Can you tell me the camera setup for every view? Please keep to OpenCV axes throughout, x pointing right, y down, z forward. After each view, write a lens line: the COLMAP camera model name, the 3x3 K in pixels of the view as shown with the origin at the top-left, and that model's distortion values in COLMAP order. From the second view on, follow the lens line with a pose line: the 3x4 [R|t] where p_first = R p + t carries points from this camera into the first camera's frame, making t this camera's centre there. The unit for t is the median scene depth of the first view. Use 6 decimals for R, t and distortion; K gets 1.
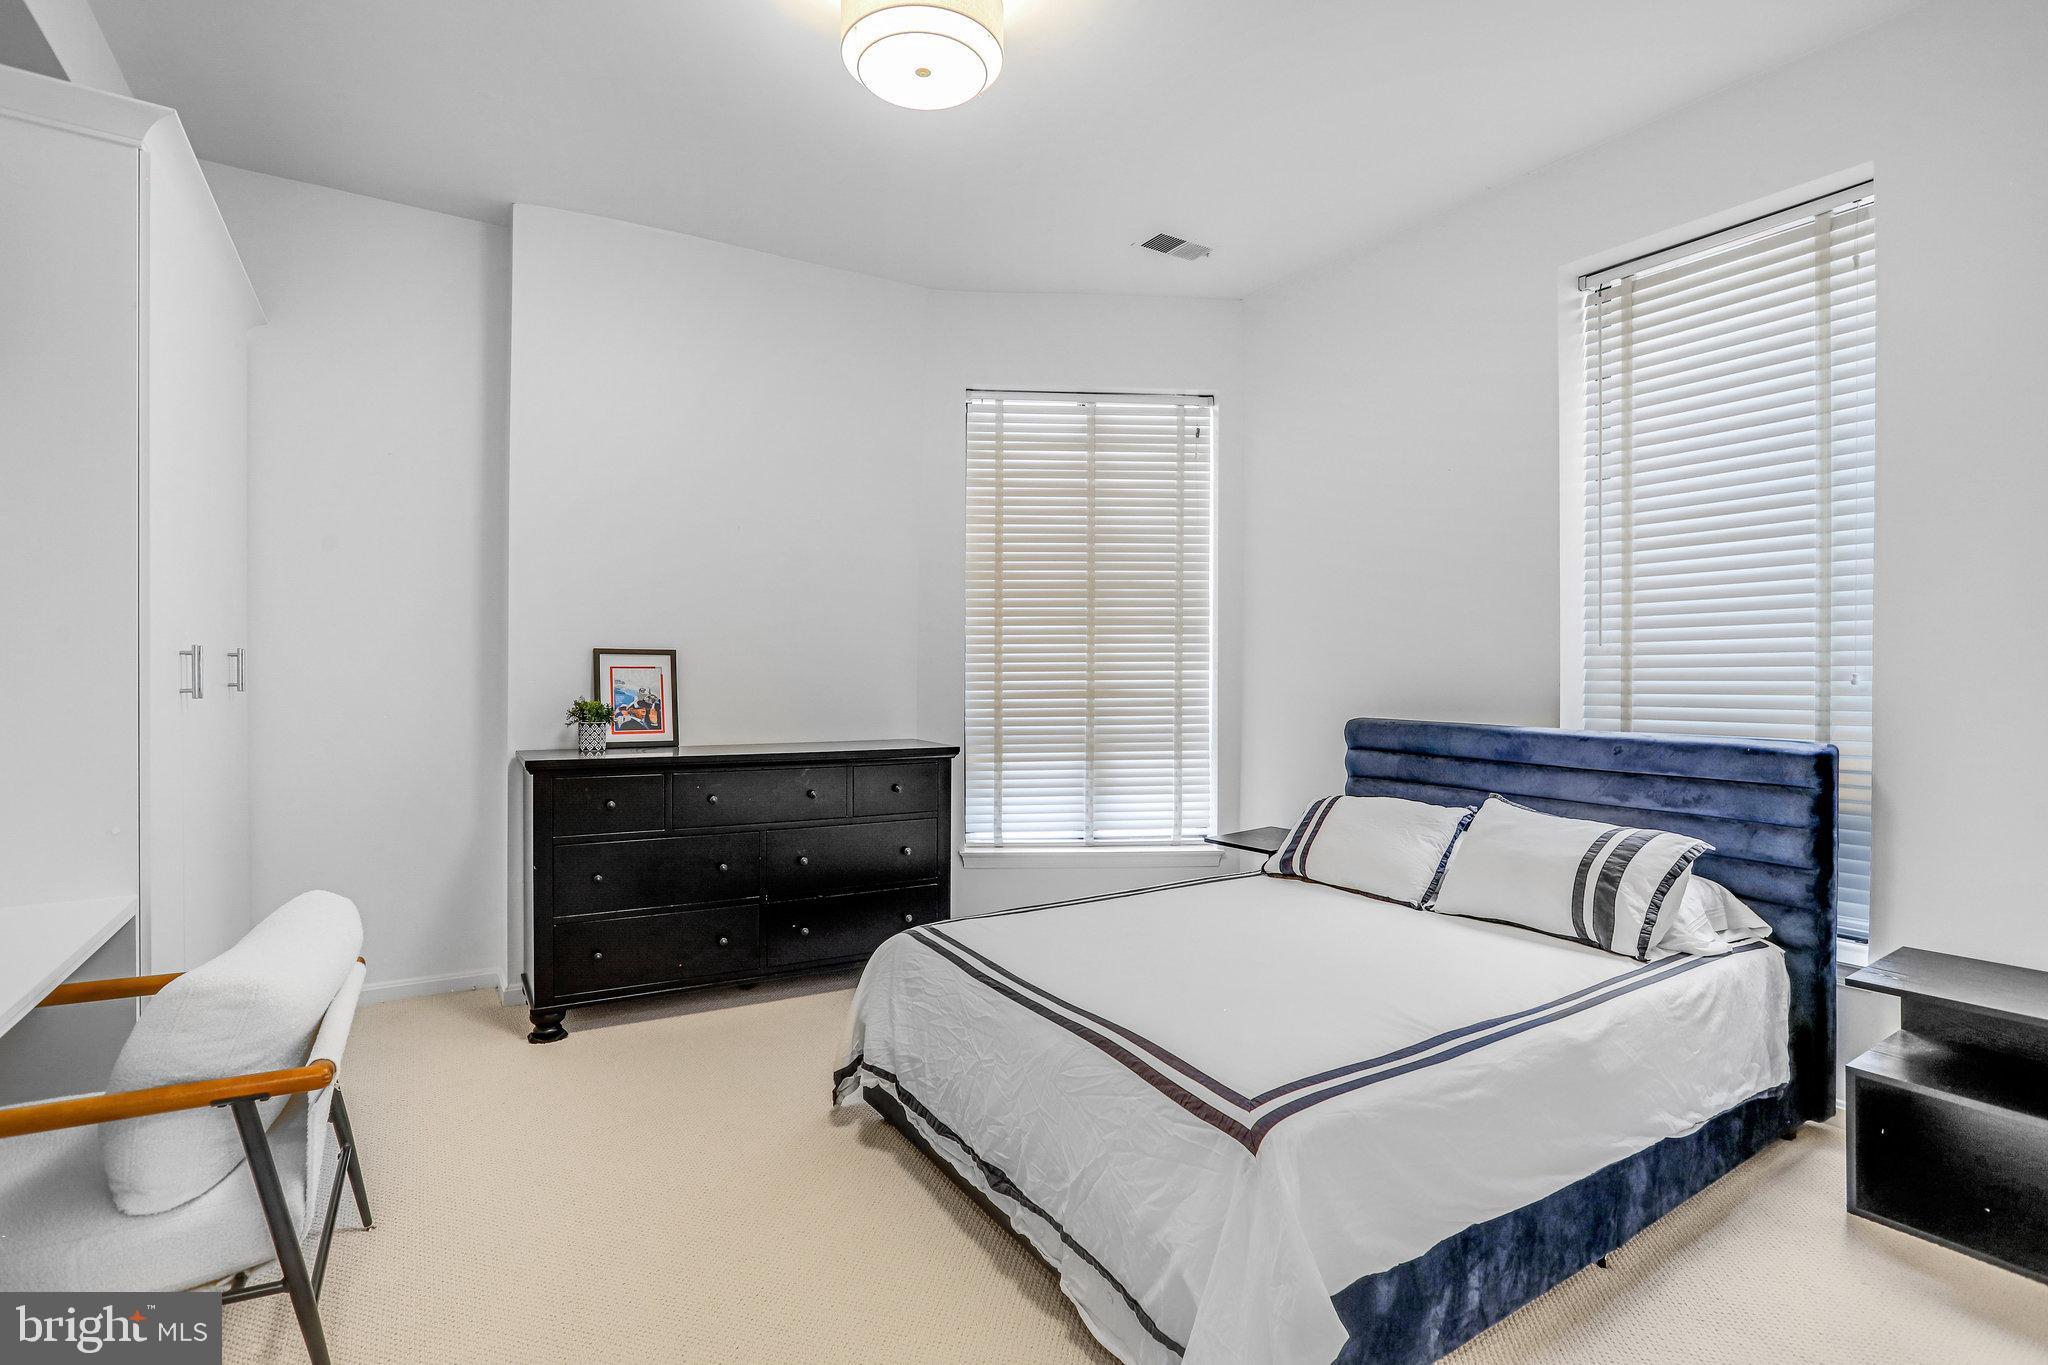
lens RADIAL K [[990.8, 0, 1023.0], [0, 990.8, 652.7], [0, 0, 1]] dist [-0.072085, 0.039442]
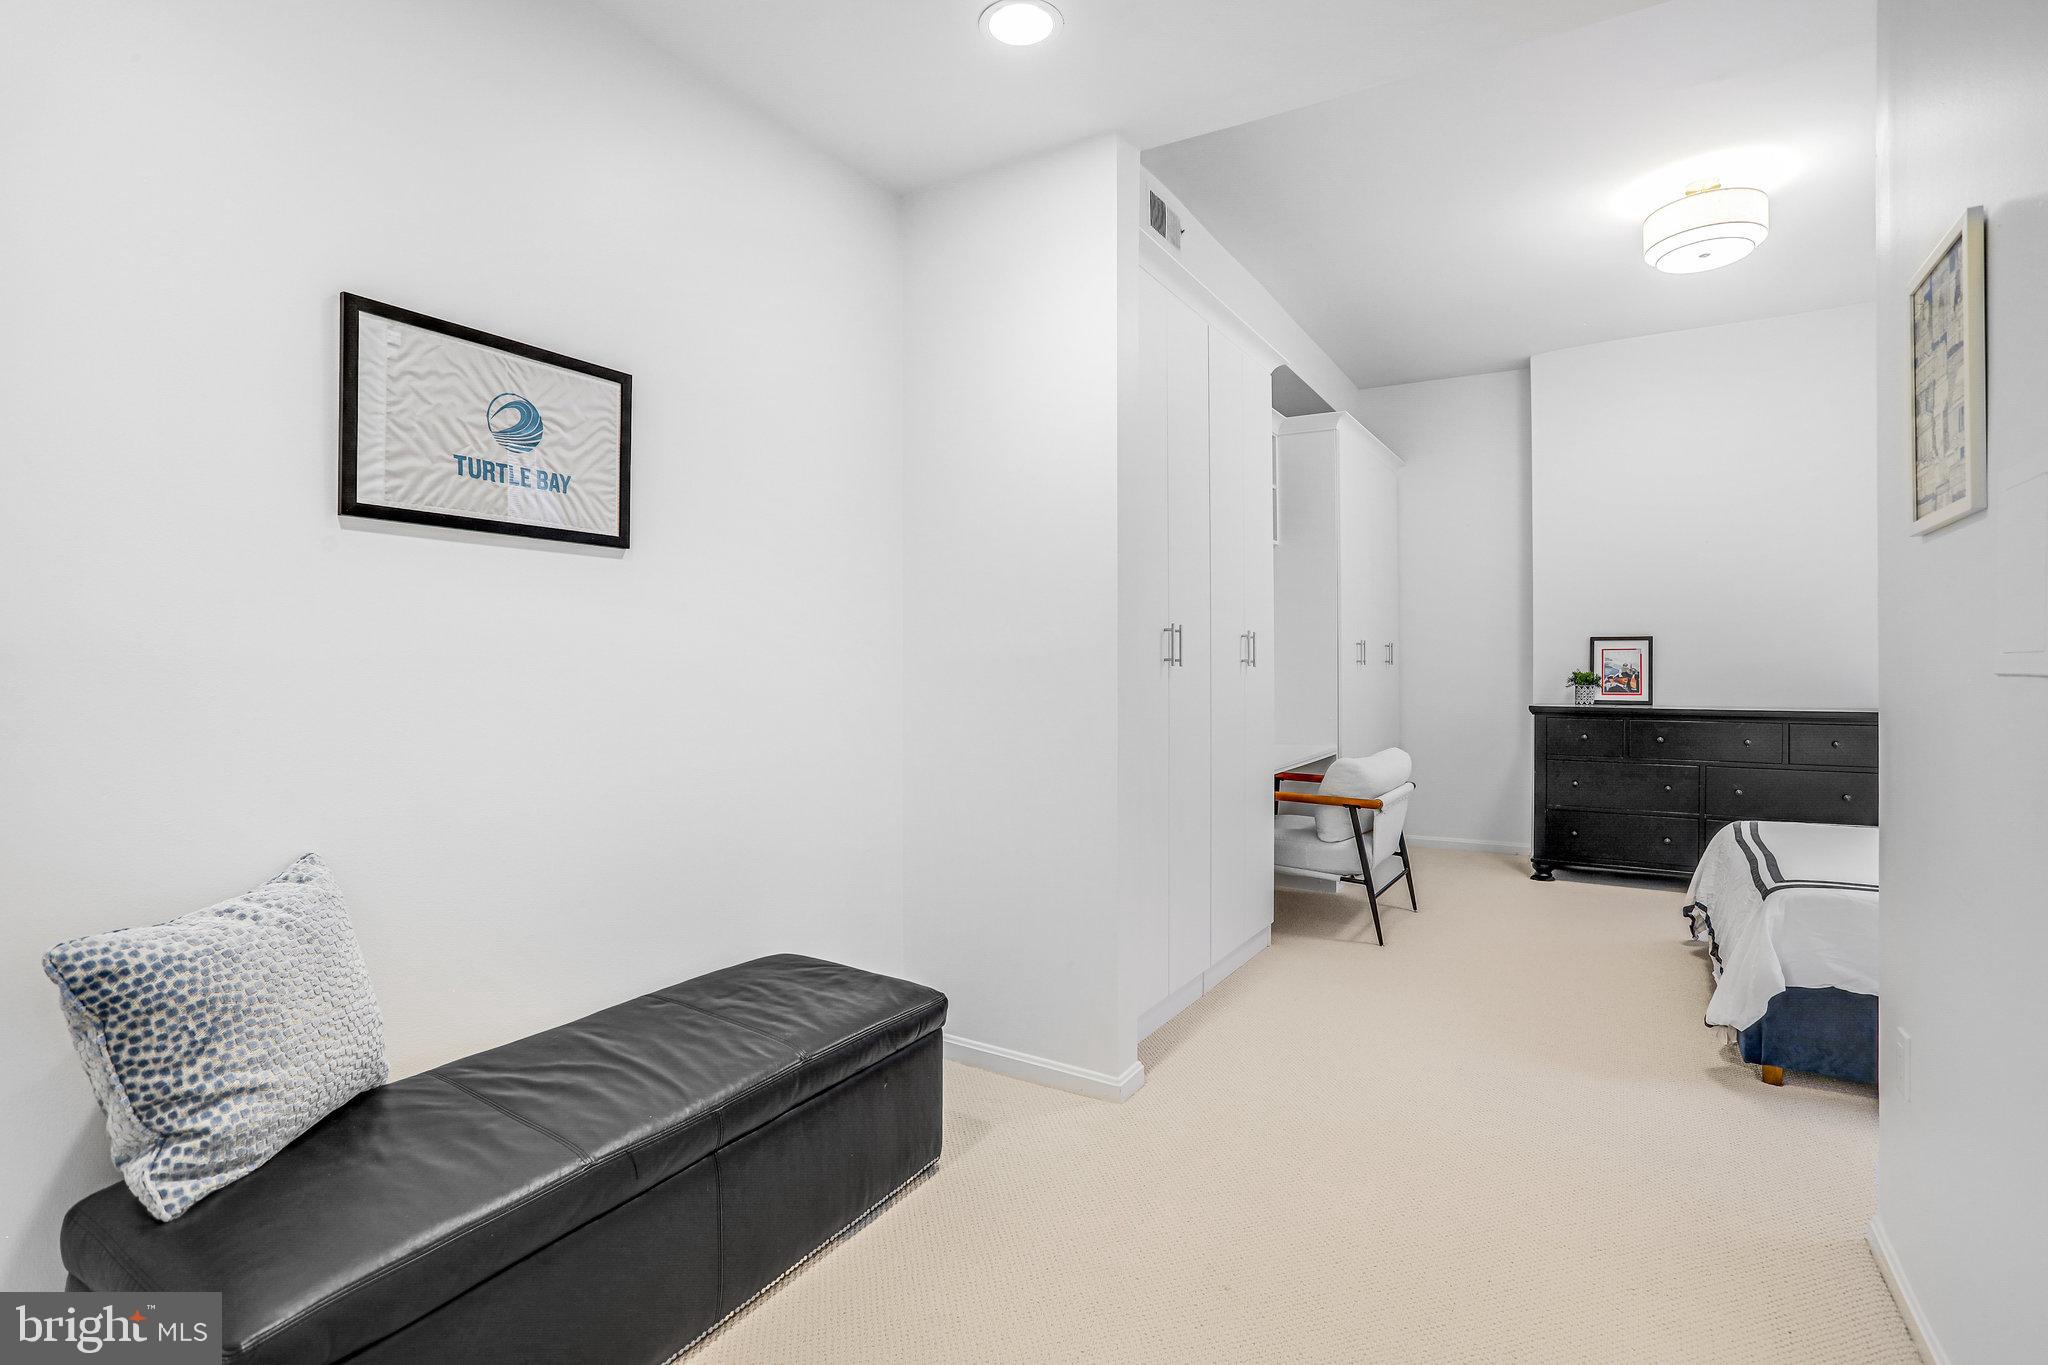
lens RADIAL K [[999.1, 0, 1013.7], [0, 999.1, 673.0], [0, 0, 1]] dist [-0.068775, 0.036687]
pose [[0.425225, -0.001328, -0.905087, 0.540269], [0.014695, 0.999877, 0.005437, 0.029727], [0.904968, -0.015612, 0.425192, -0.426813]]
